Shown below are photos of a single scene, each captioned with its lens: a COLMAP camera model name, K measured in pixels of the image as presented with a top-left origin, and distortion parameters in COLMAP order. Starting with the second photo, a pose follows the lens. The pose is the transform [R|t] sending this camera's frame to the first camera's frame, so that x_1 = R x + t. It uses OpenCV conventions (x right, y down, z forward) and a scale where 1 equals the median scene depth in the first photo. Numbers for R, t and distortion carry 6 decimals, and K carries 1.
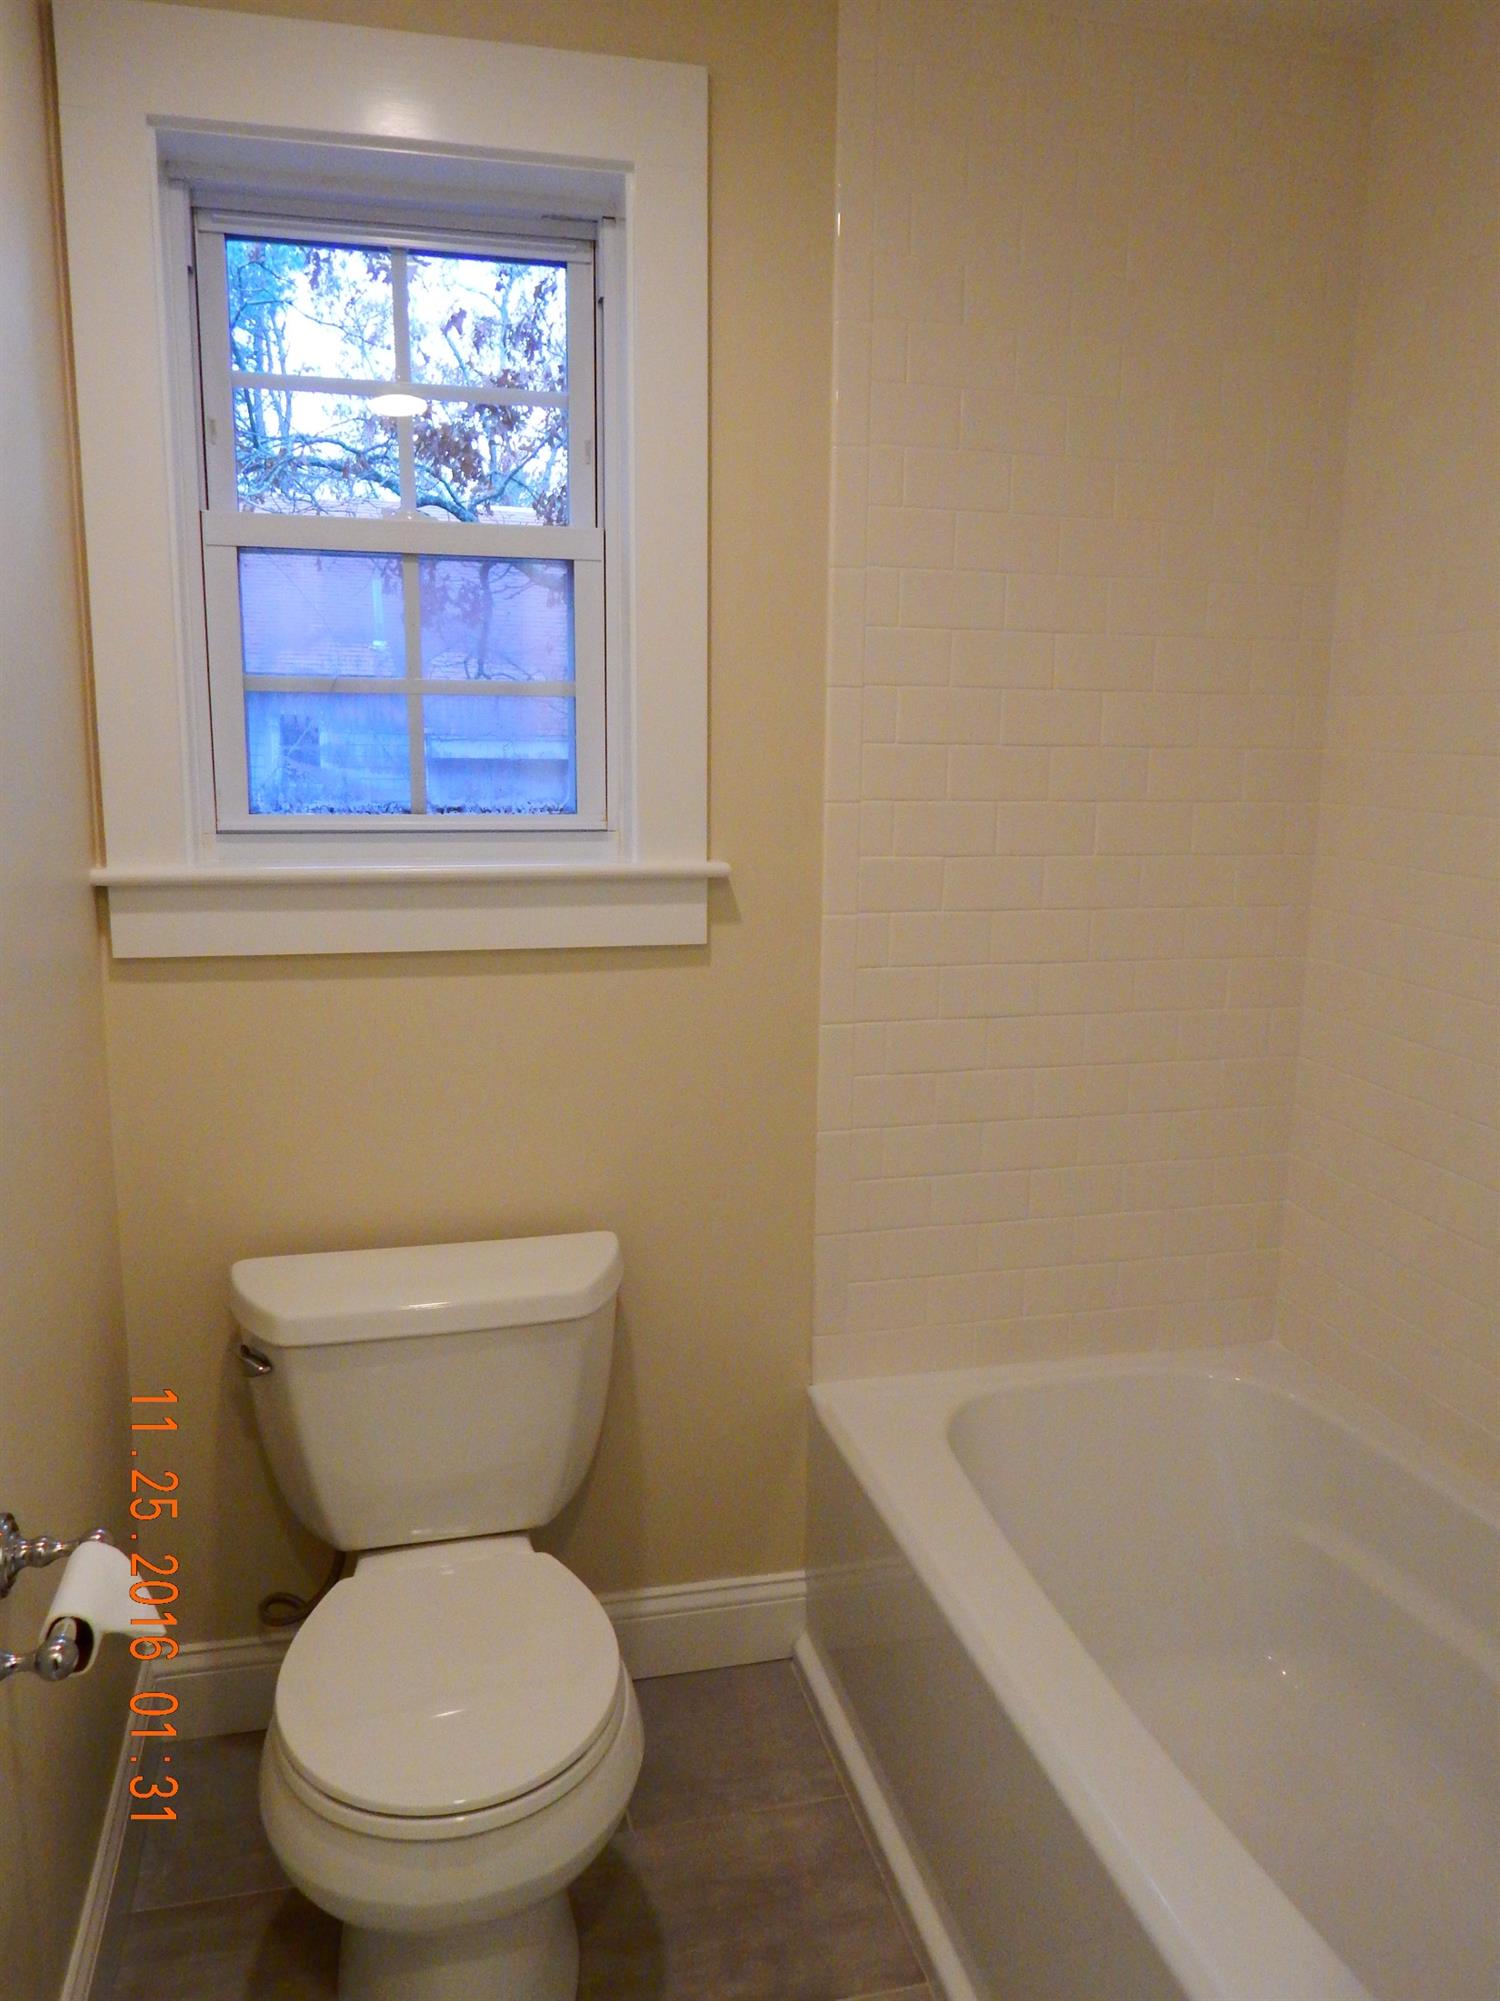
lens RADIAL K [[1508.2, 0, 750.0], [0, 1508.2, 1000.5], [0, 0, 1]] dist [-0.002453, -0.002175]
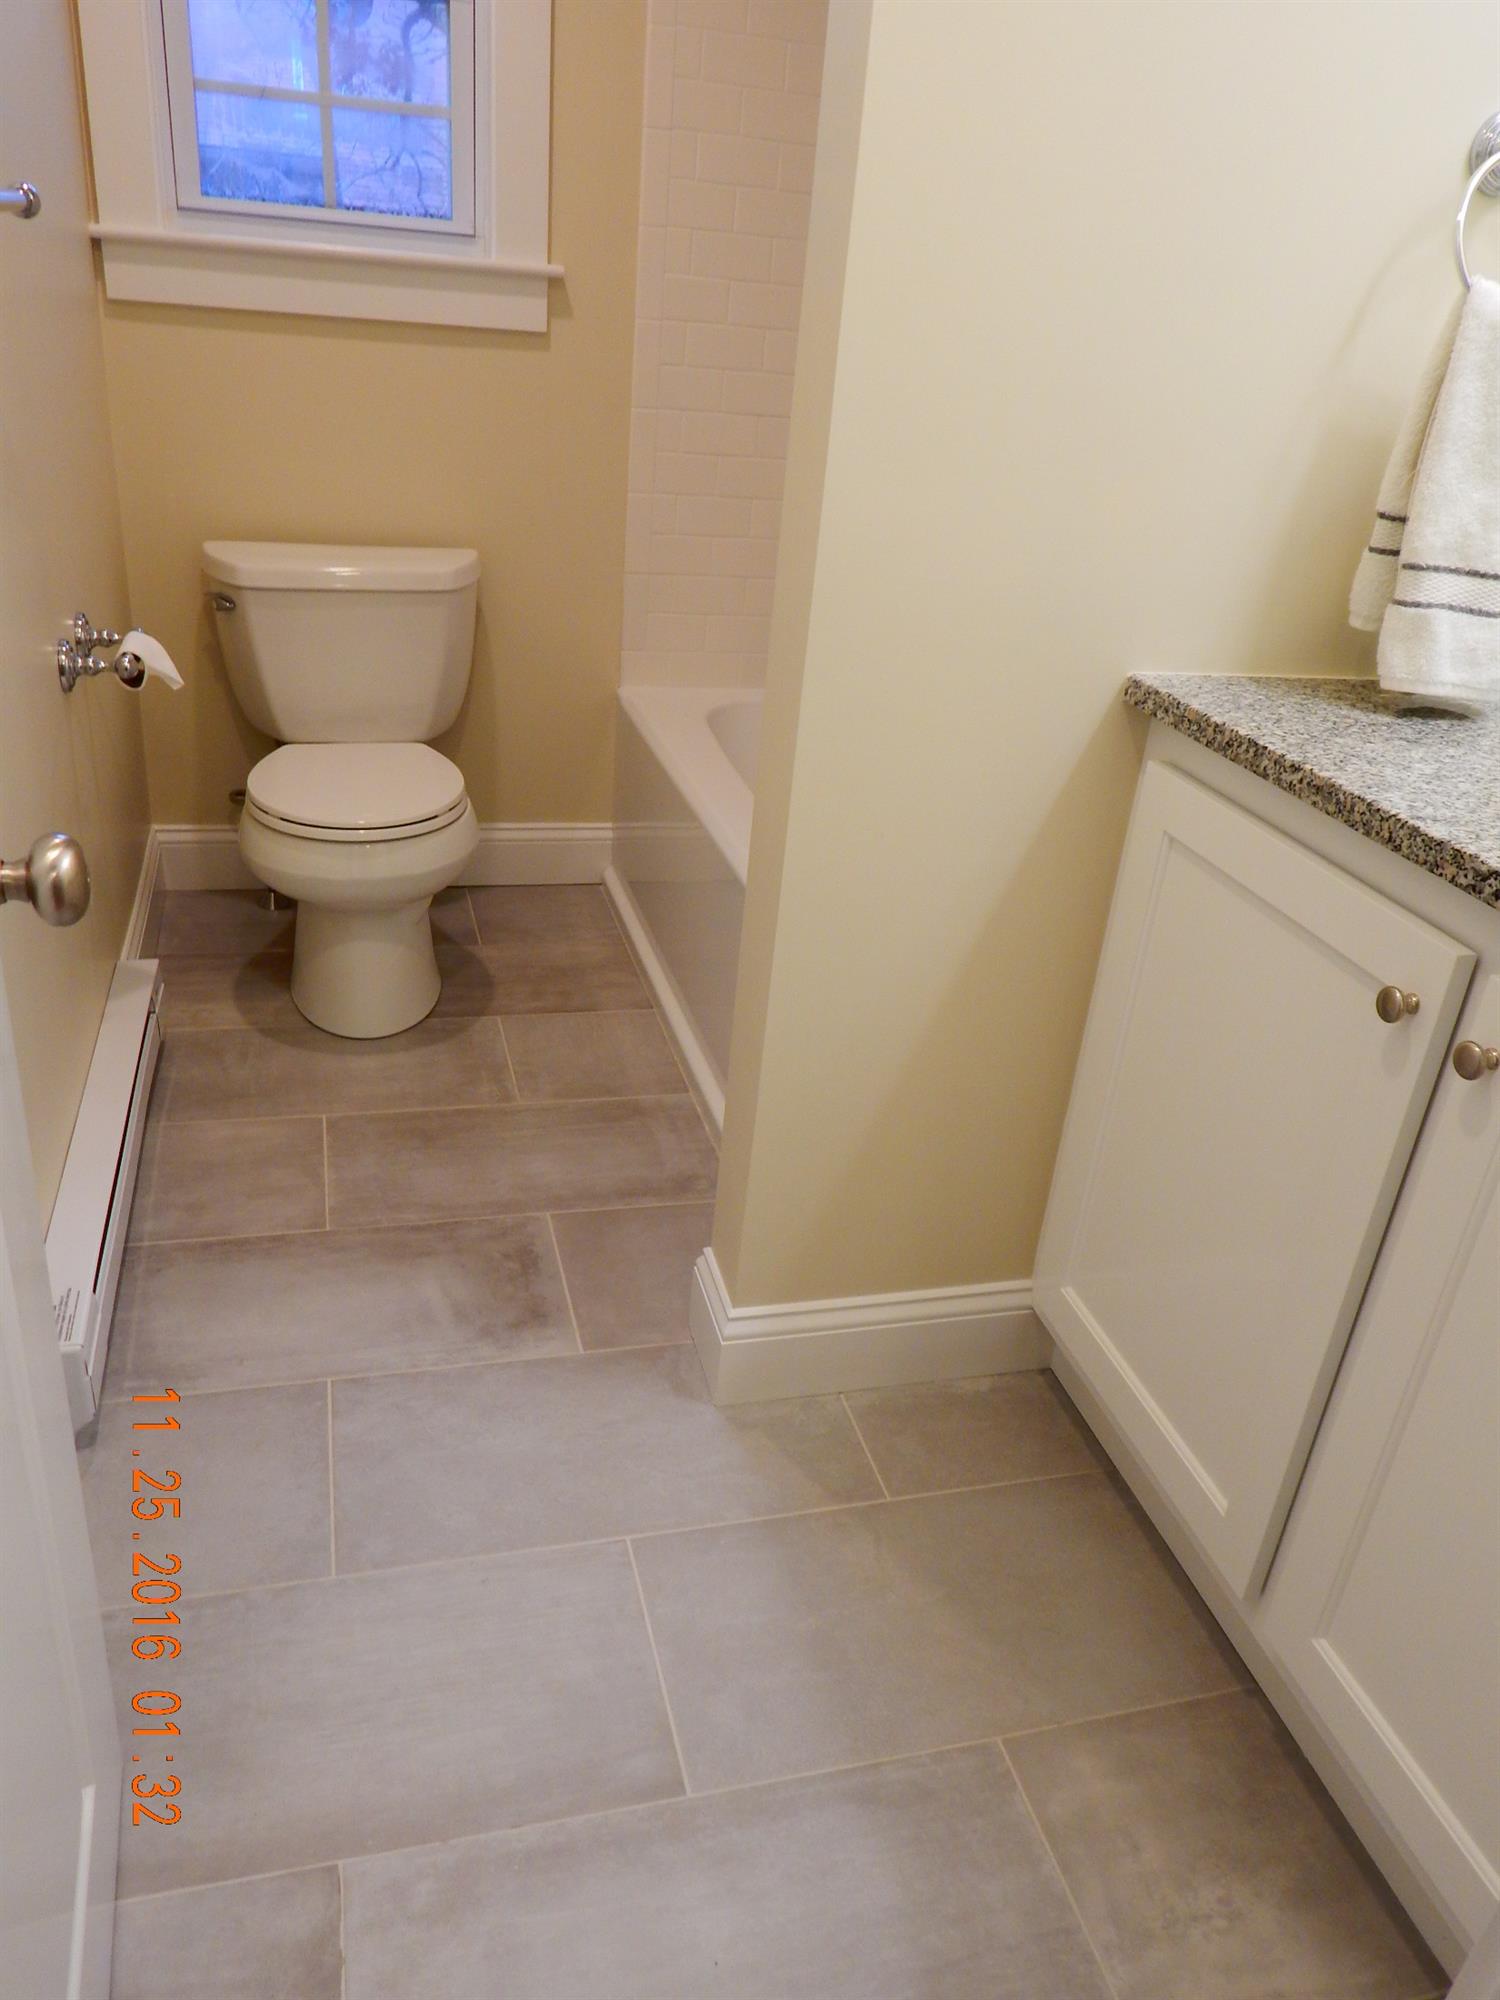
lens RADIAL K [[1449.9, 0, 750.0], [0, 1449.9, 1000.0], [0, 0, 1]] dist [-0.006137, -0.005604]
pose [[0.996940, 0.050091, 0.060019, 0.107249], [-0.065422, 0.954852, 0.289790, 0.149519], [-0.042794, -0.292829, 0.955207, -0.436414]]
